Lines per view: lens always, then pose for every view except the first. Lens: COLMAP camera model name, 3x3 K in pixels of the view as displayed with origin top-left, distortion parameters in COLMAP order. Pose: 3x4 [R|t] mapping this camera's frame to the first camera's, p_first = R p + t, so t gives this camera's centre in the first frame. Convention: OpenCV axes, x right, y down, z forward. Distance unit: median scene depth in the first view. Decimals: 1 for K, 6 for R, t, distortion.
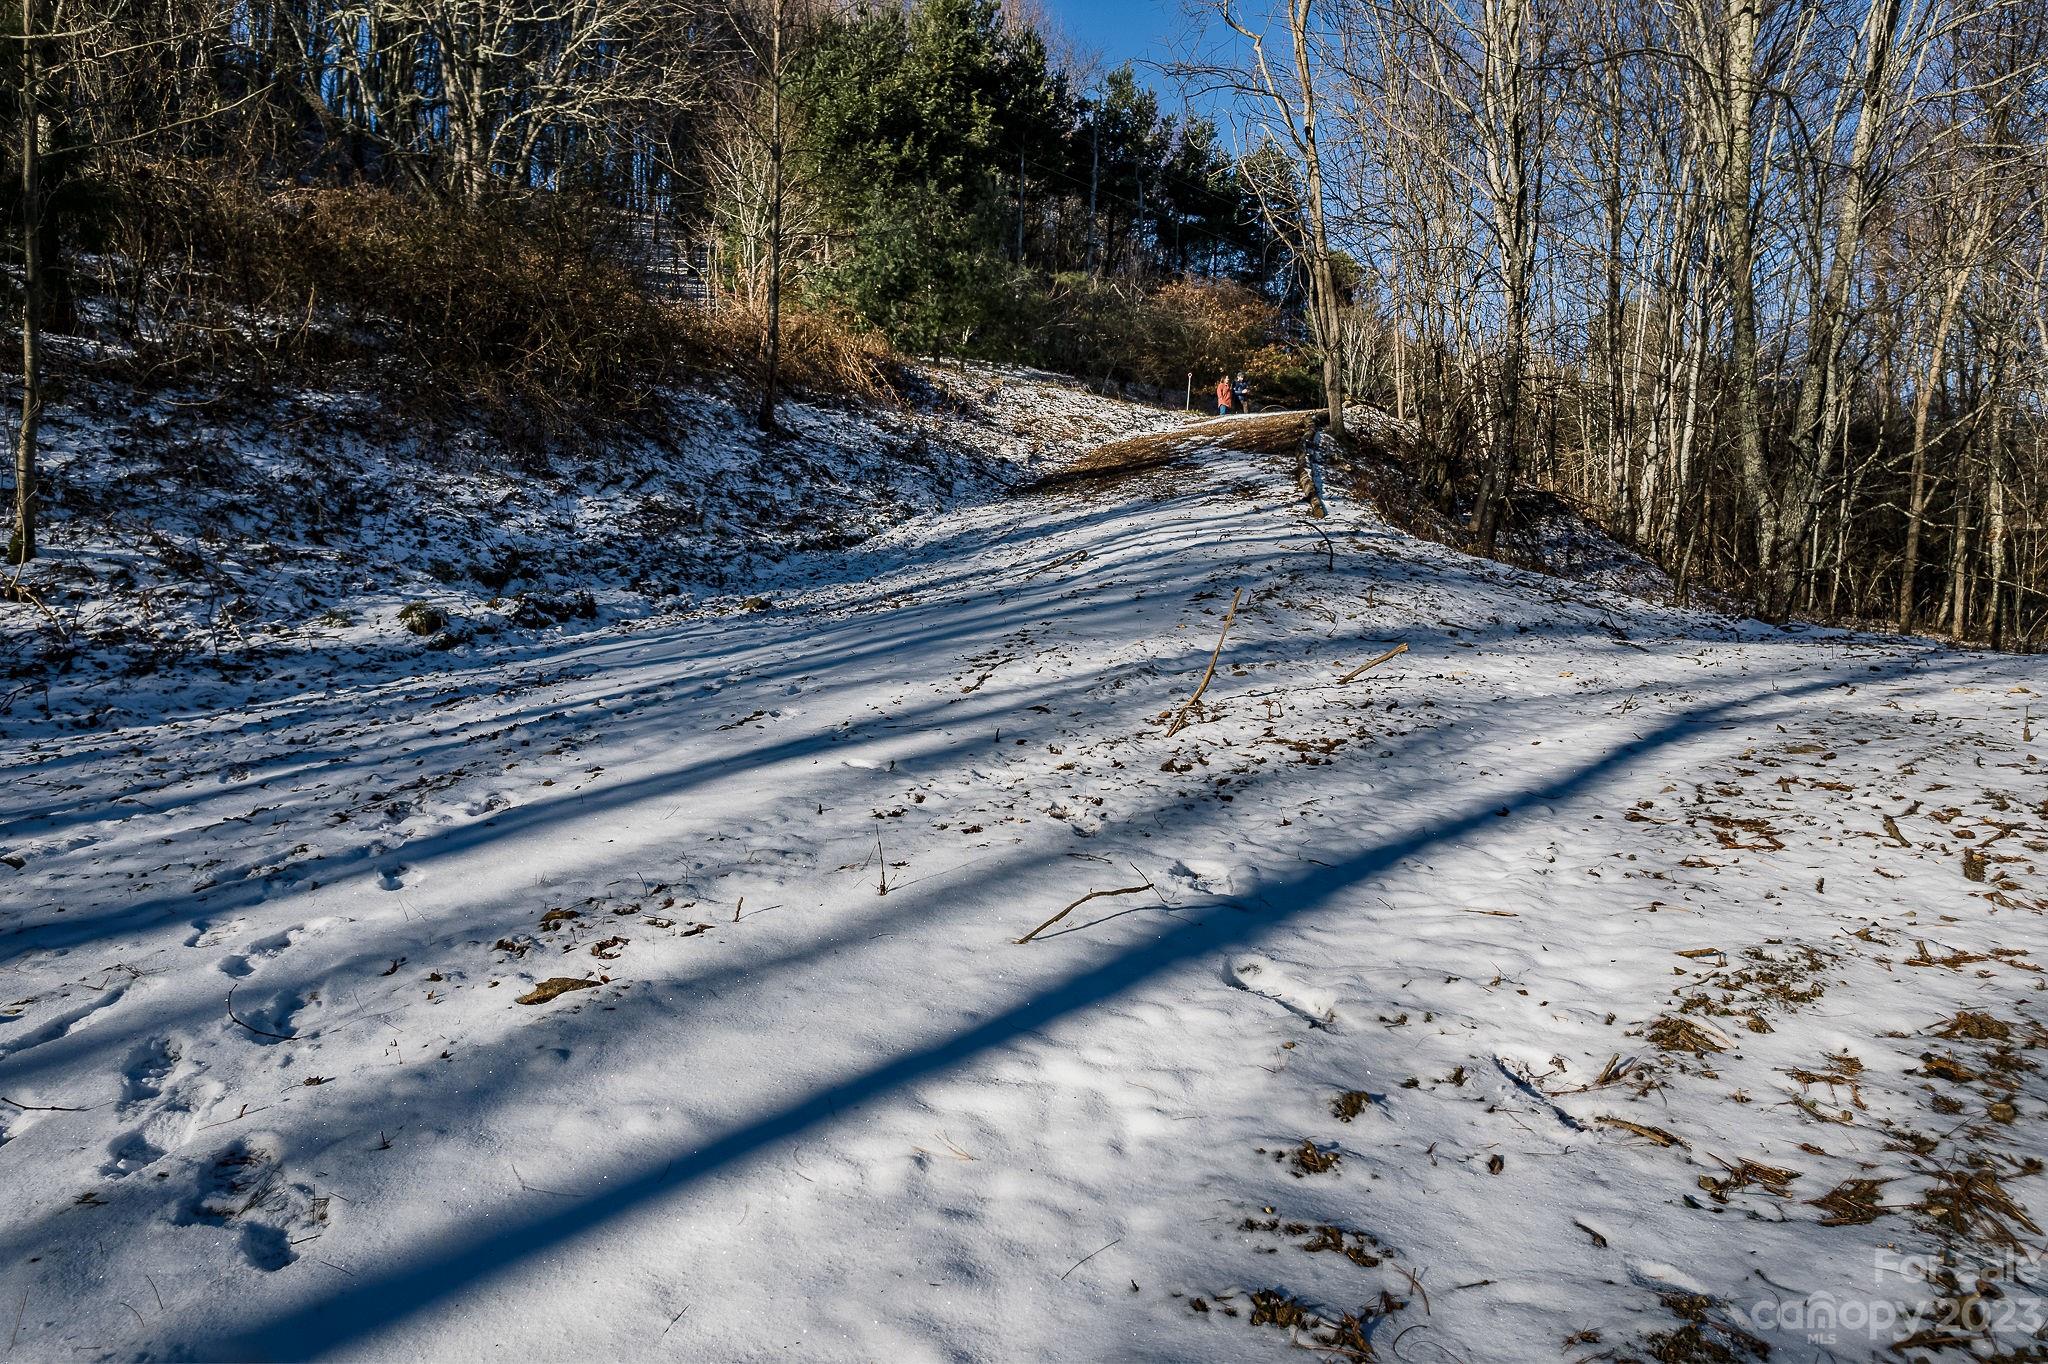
lens RADIAL K [[1286.6, 0, 1026.3], [0, 1286.6, 679.4], [0, 0, 1]] dist [-0.004479, 0.006065]
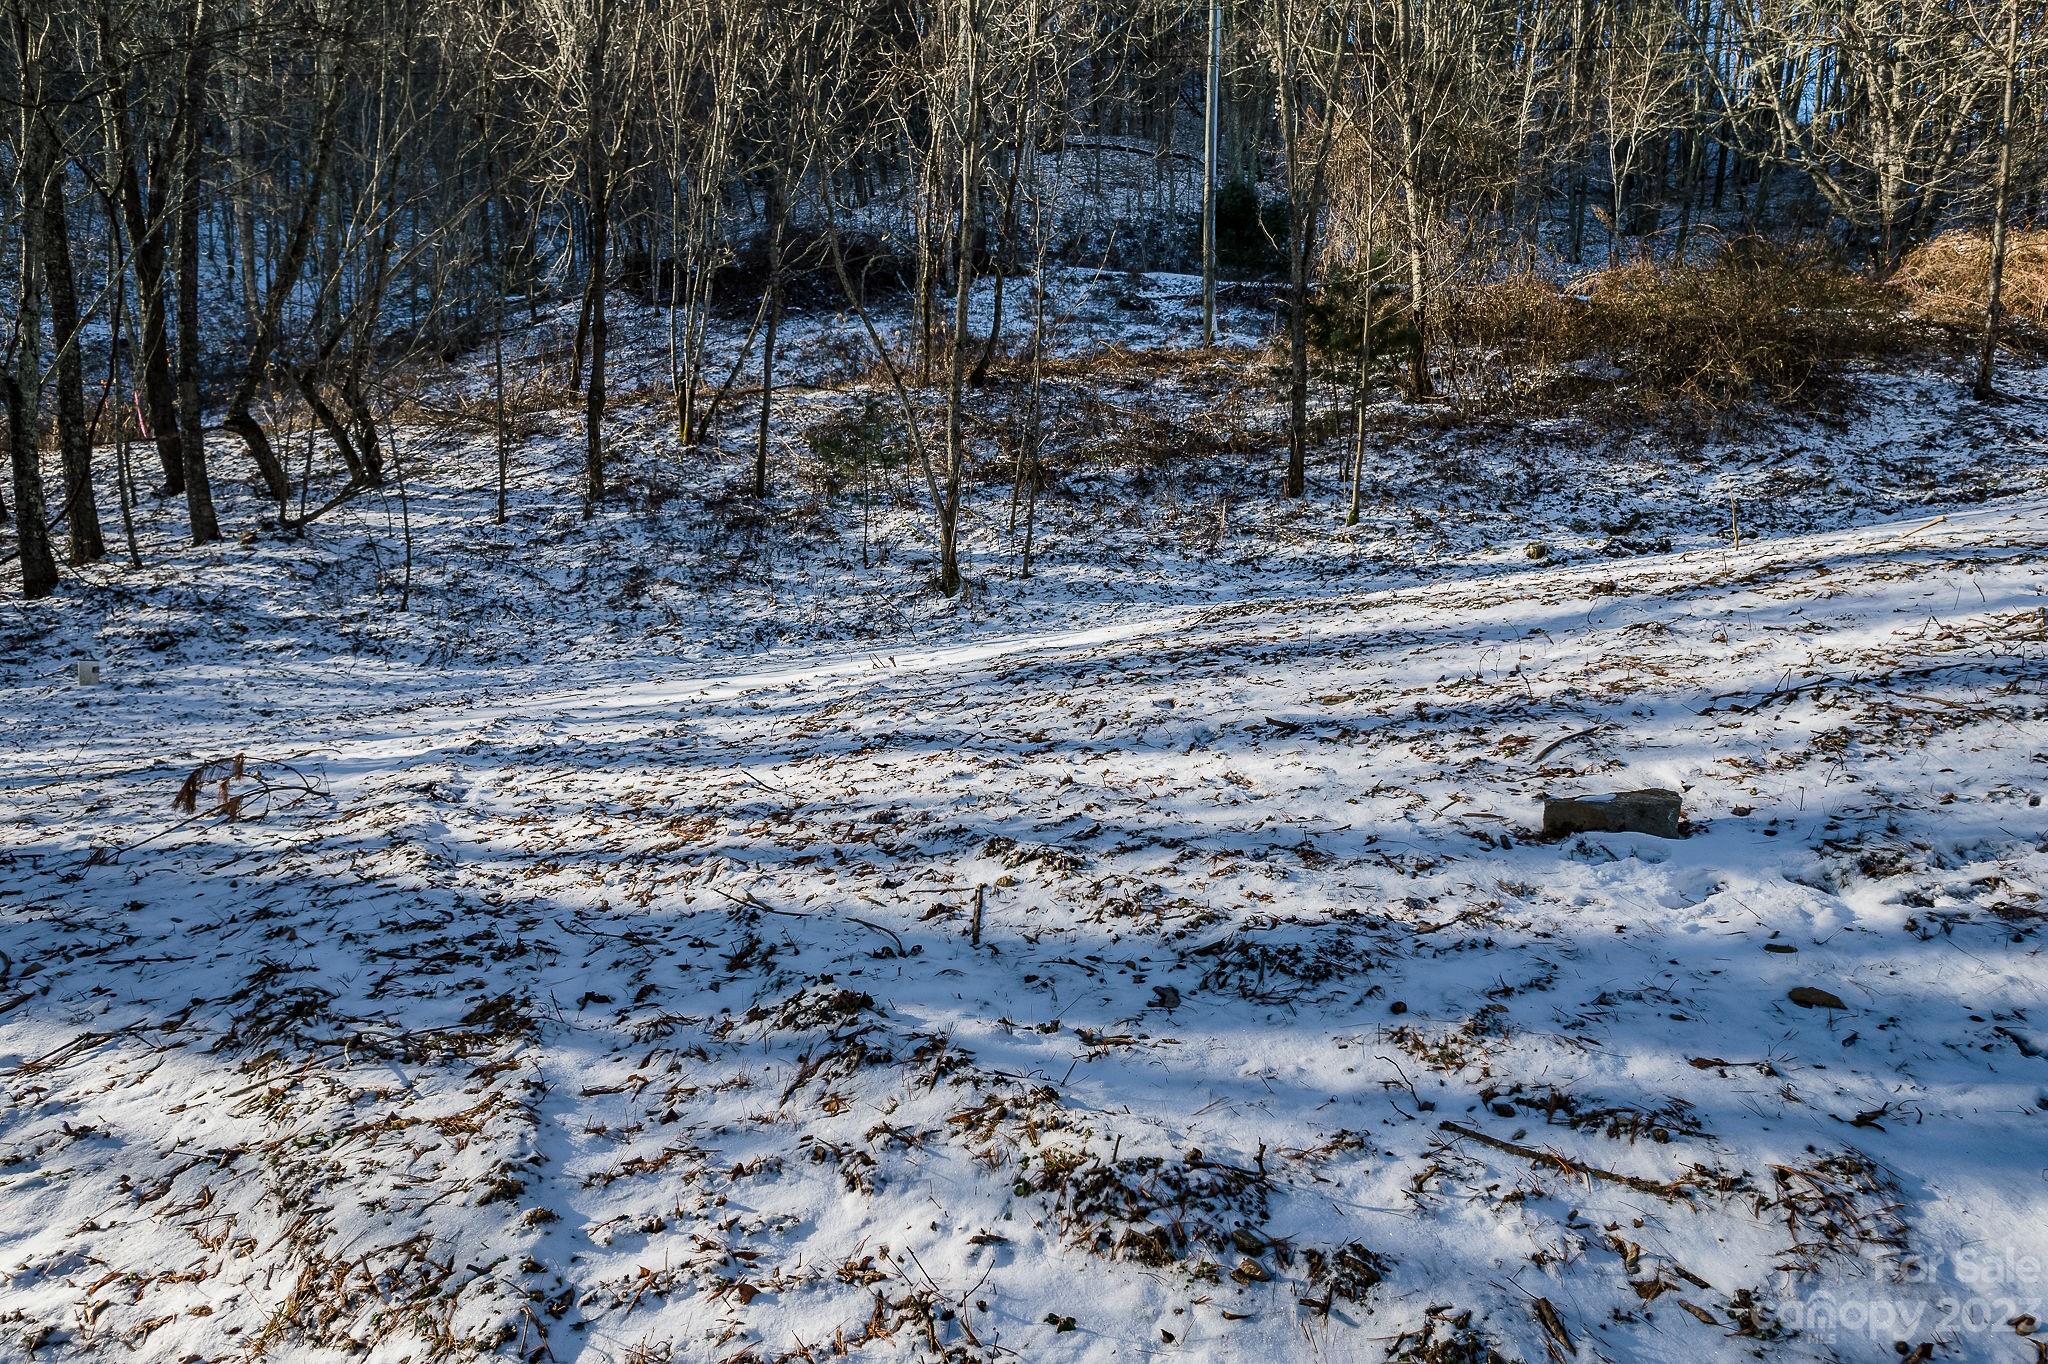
lens RADIAL K [[1286.6, 0, 1025.1], [0, 1286.6, 679.6], [0, 0, 1]] dist [-0.004479, 0.006065]
pose [[0.511353, 0.049219, -0.857960, 0.519233], [-0.060781, 0.997930, 0.021022, 0.103469], [0.857219, 0.041398, 0.513286, -0.346714]]
